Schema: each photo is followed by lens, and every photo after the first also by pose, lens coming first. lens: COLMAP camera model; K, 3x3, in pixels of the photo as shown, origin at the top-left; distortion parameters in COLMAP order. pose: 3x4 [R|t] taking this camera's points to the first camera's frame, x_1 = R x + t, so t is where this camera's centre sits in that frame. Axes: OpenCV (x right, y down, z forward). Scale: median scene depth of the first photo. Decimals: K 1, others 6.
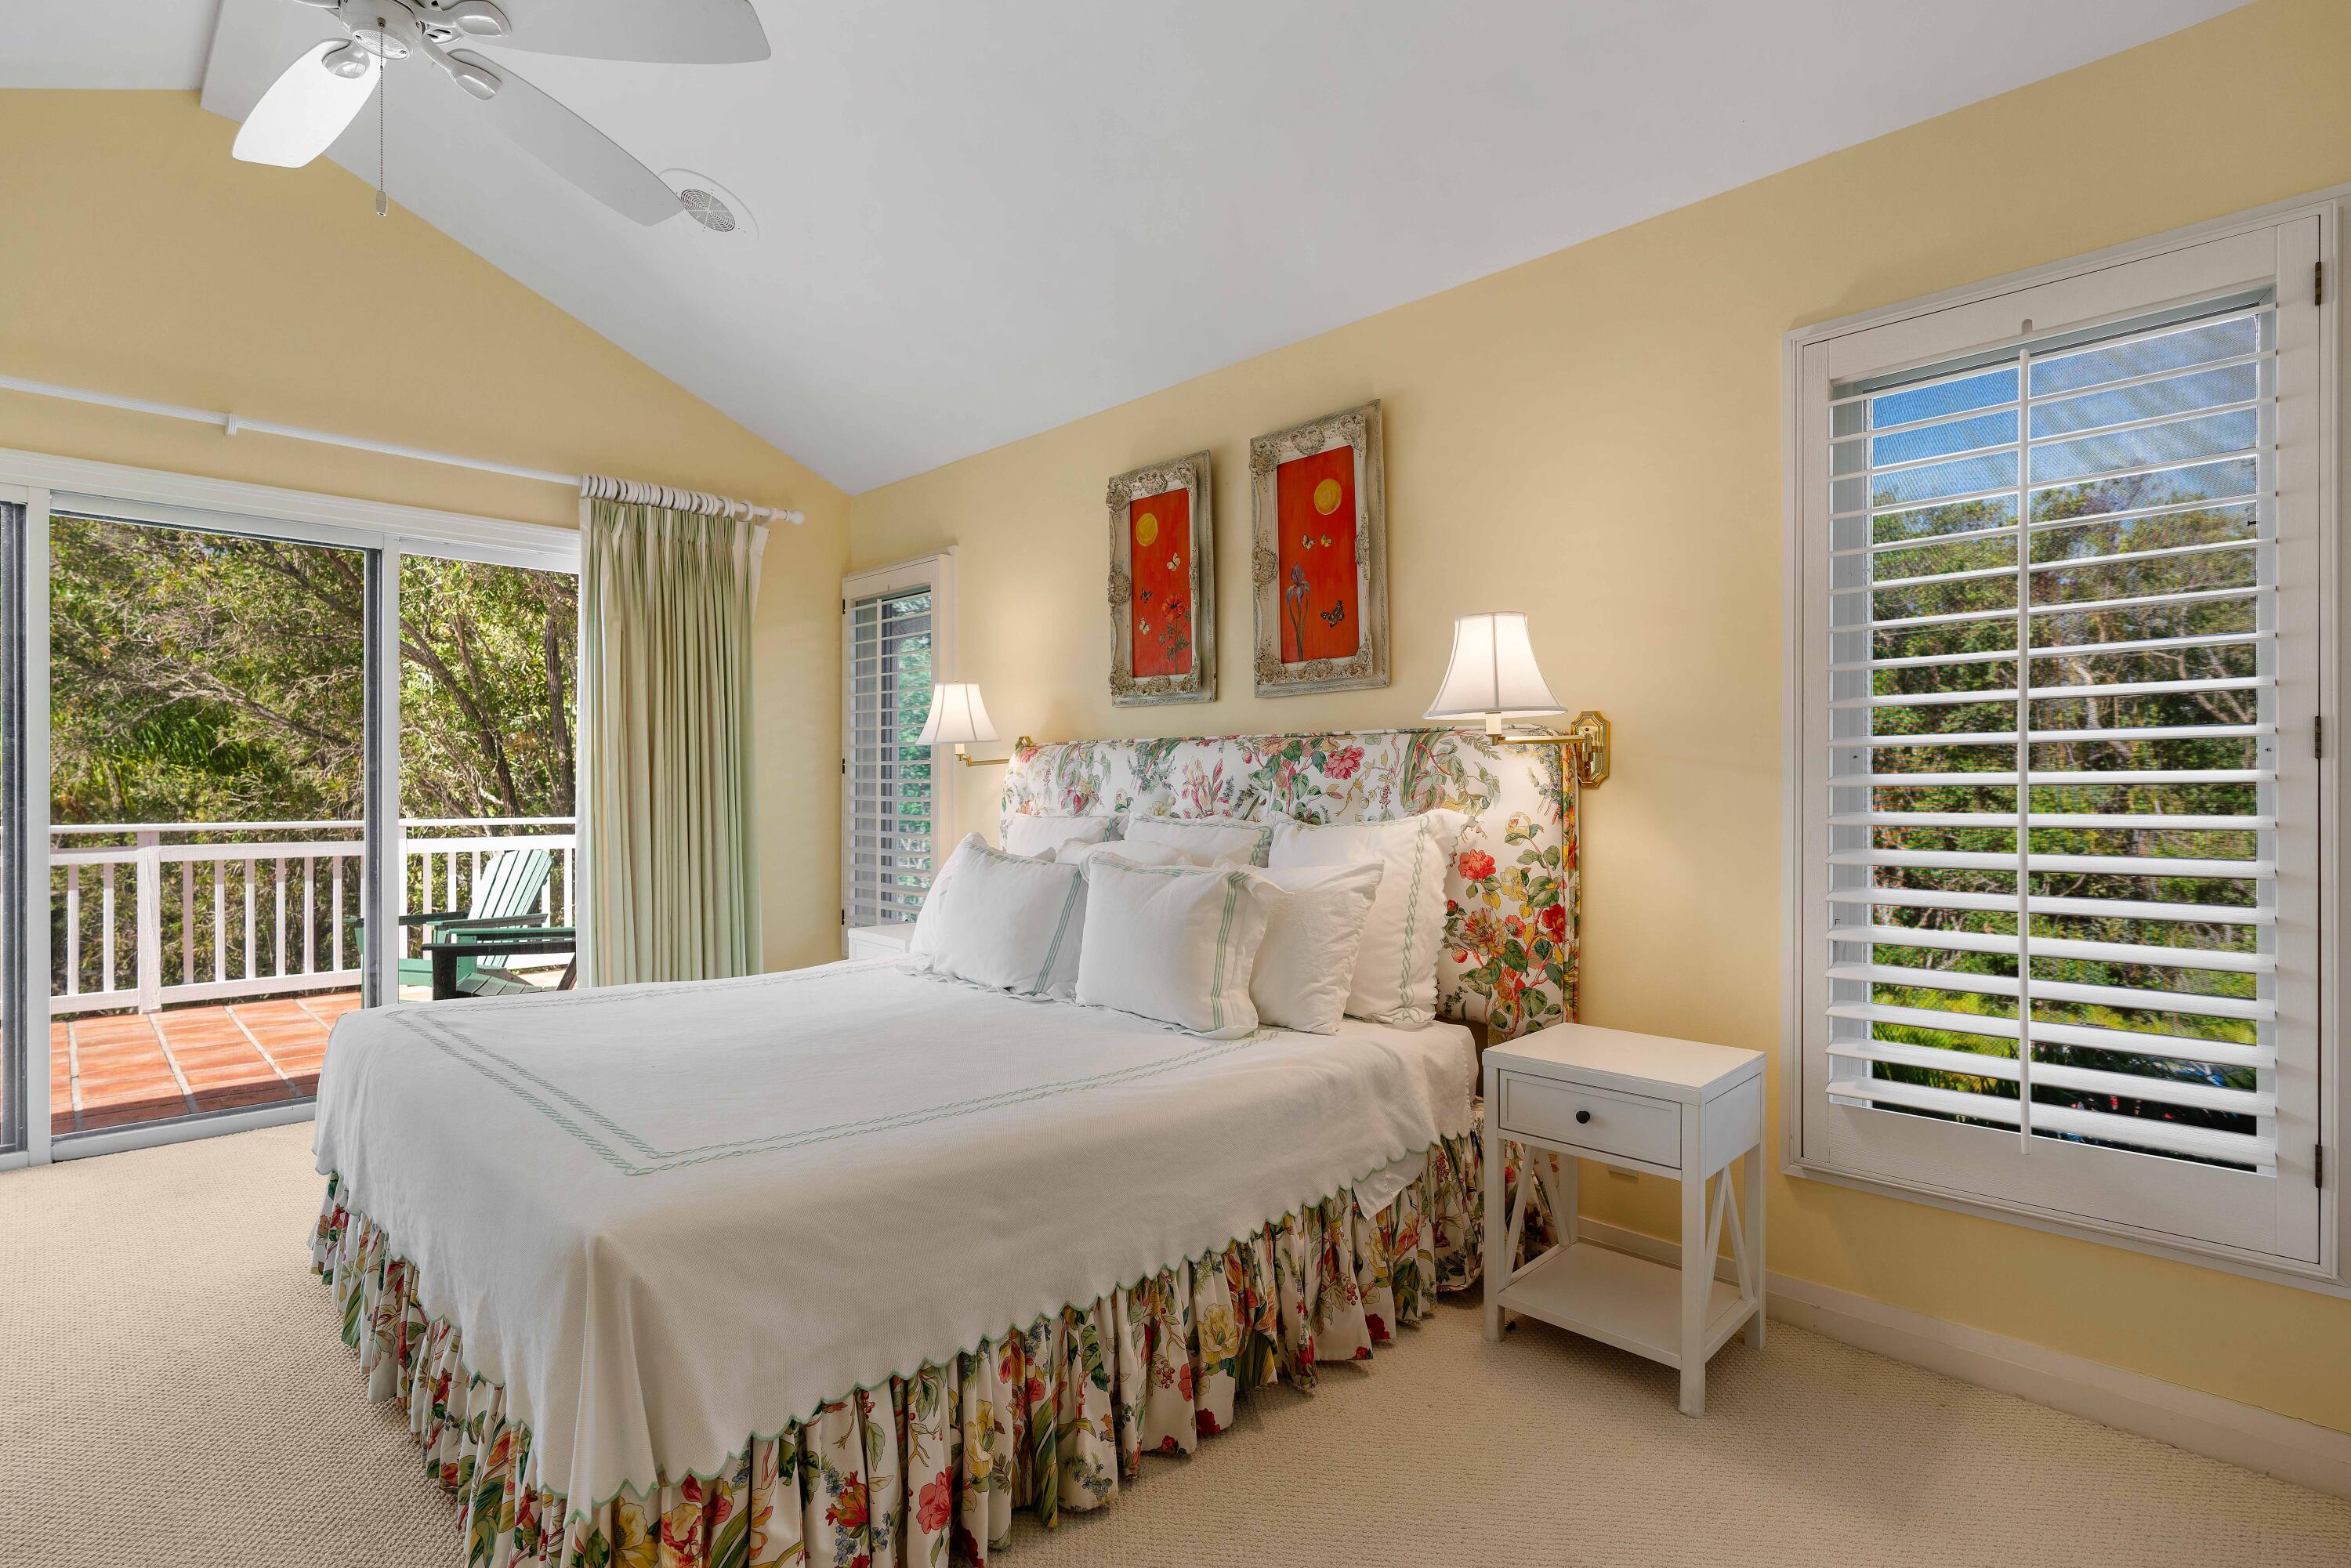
lens RADIAL K [[1119.3, 0, 1176.1], [0, 1119.3, 789.4], [0, 0, 1]] dist [0.000136, 0.000234]
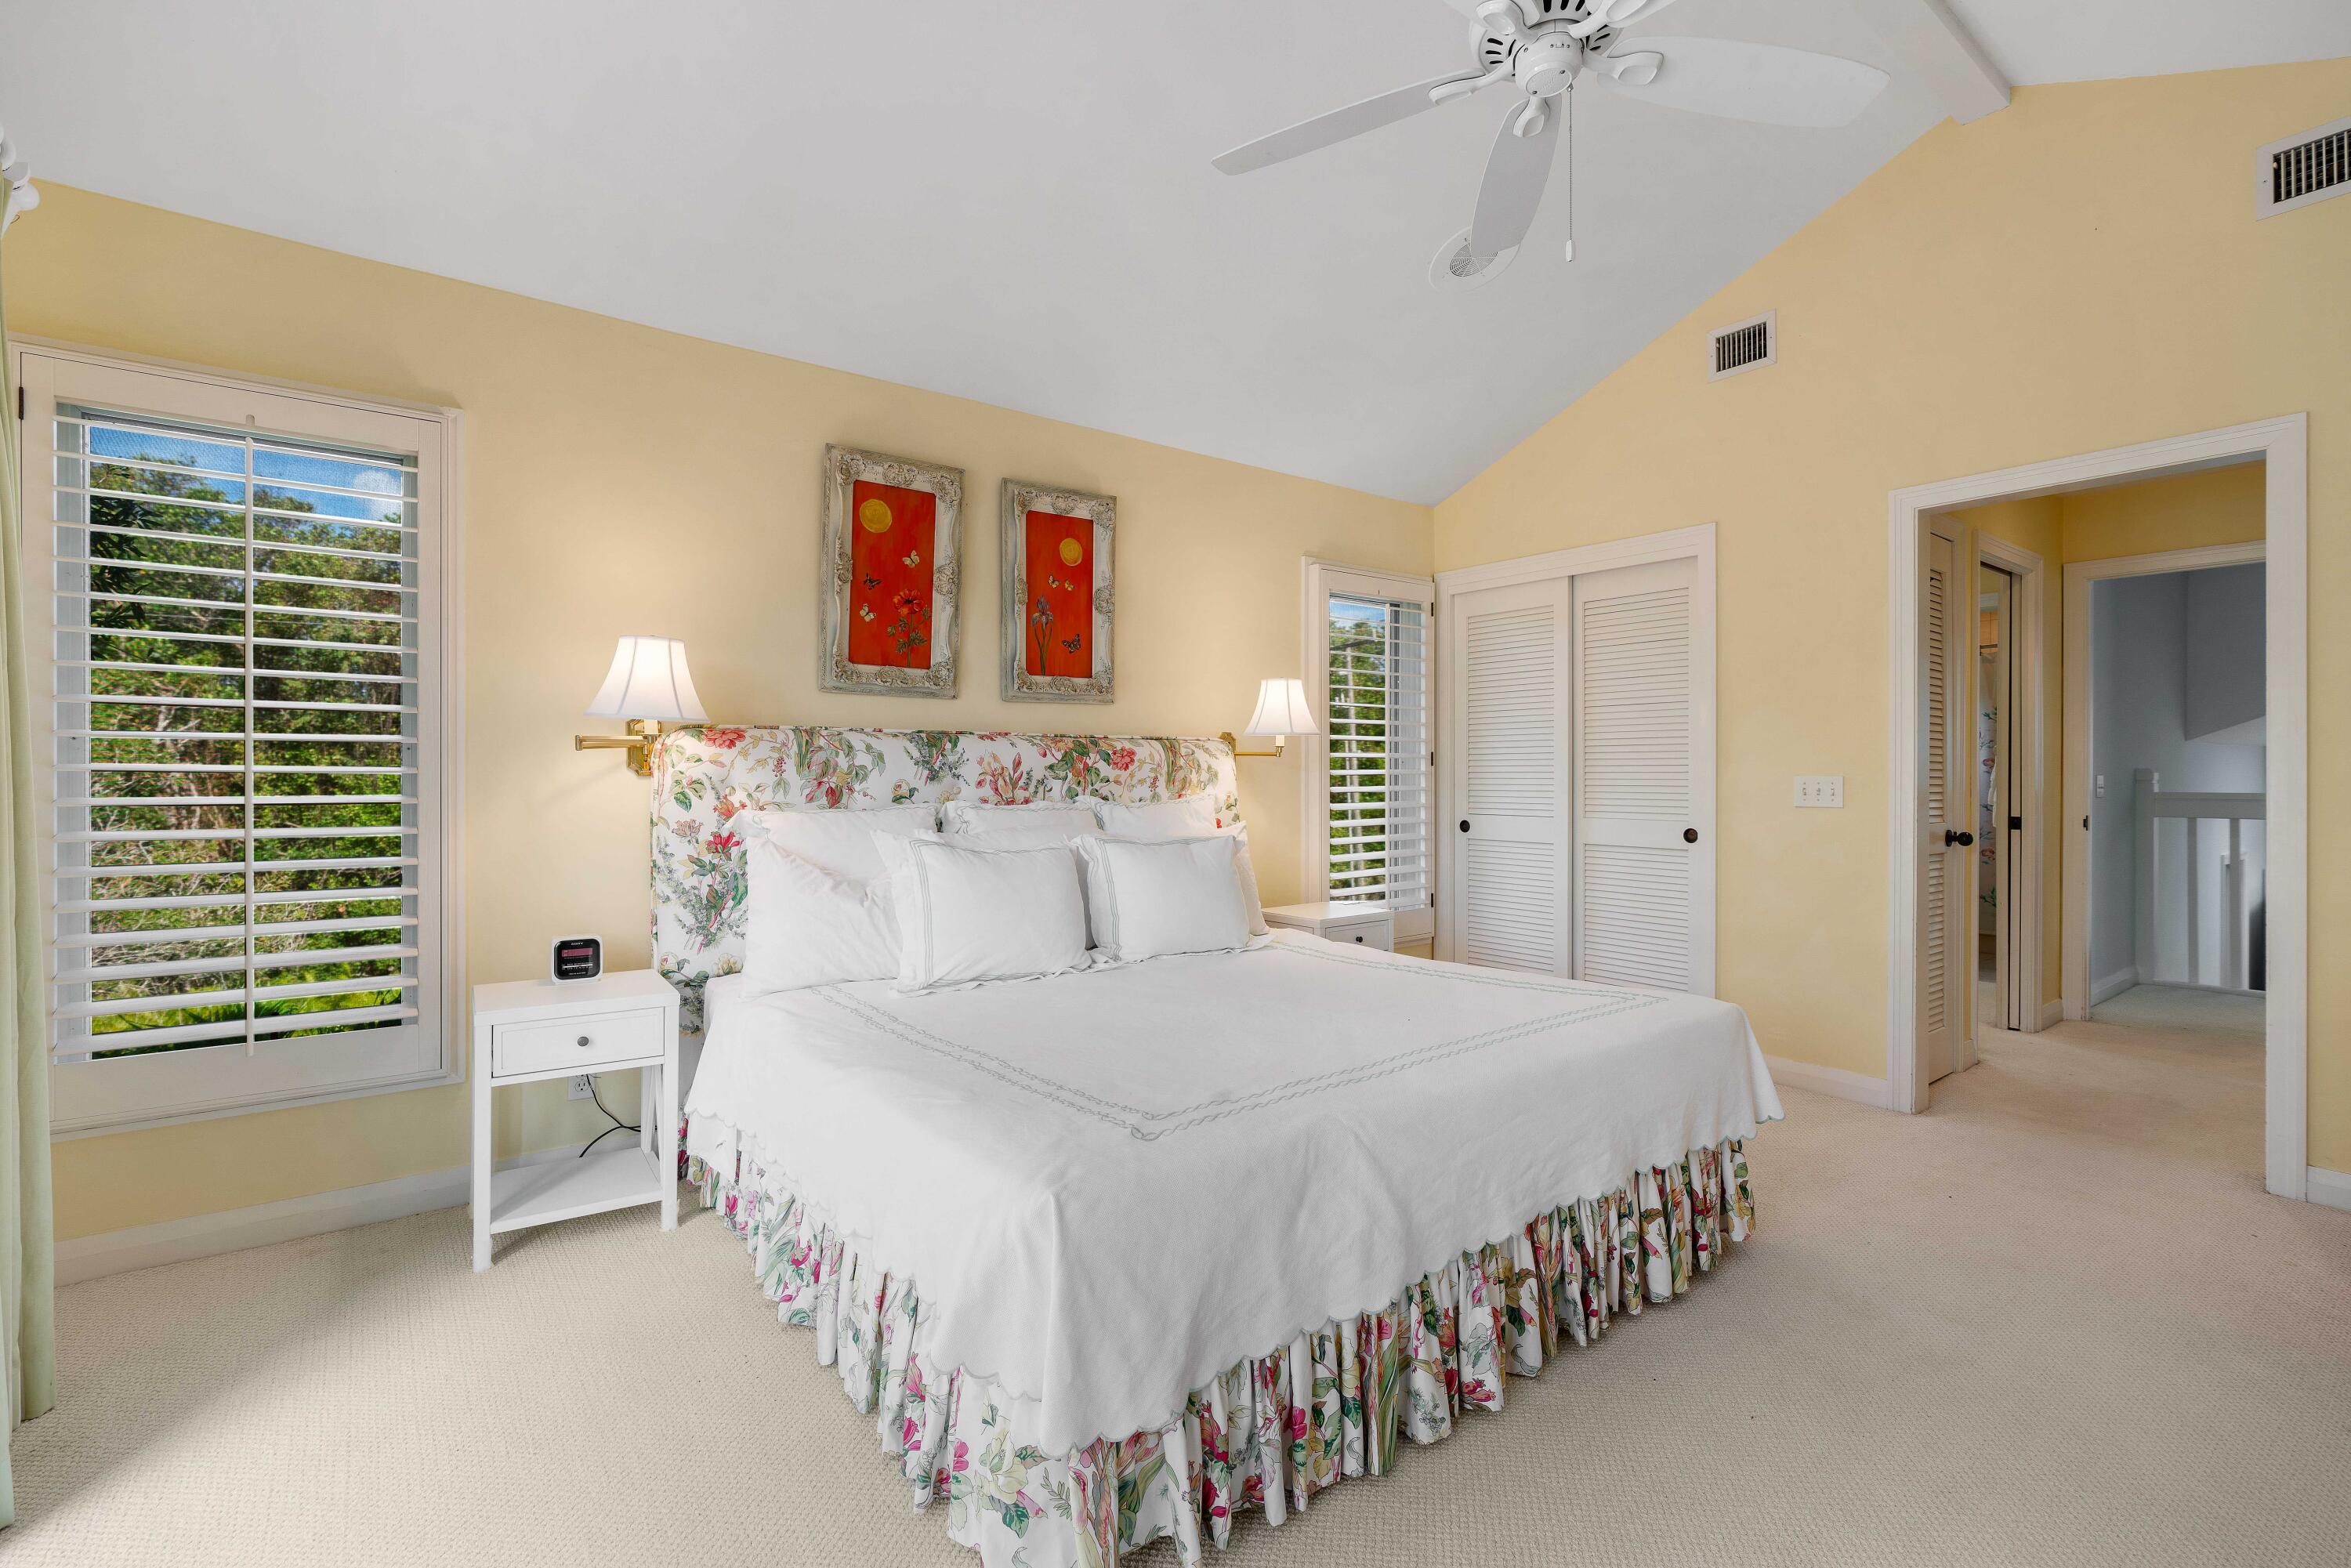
lens RADIAL K [[1073.3, 0, 1172.3], [0, 1073.3, 776.0], [0, 0, 1]] dist [-0.001371, 0.001056]
pose [[0.136473, -0.005390, 0.990629, -1.052140], [0.002383, 0.999984, 0.005113, -0.008771], [-0.990641, 0.001663, 0.136484, 0.698605]]
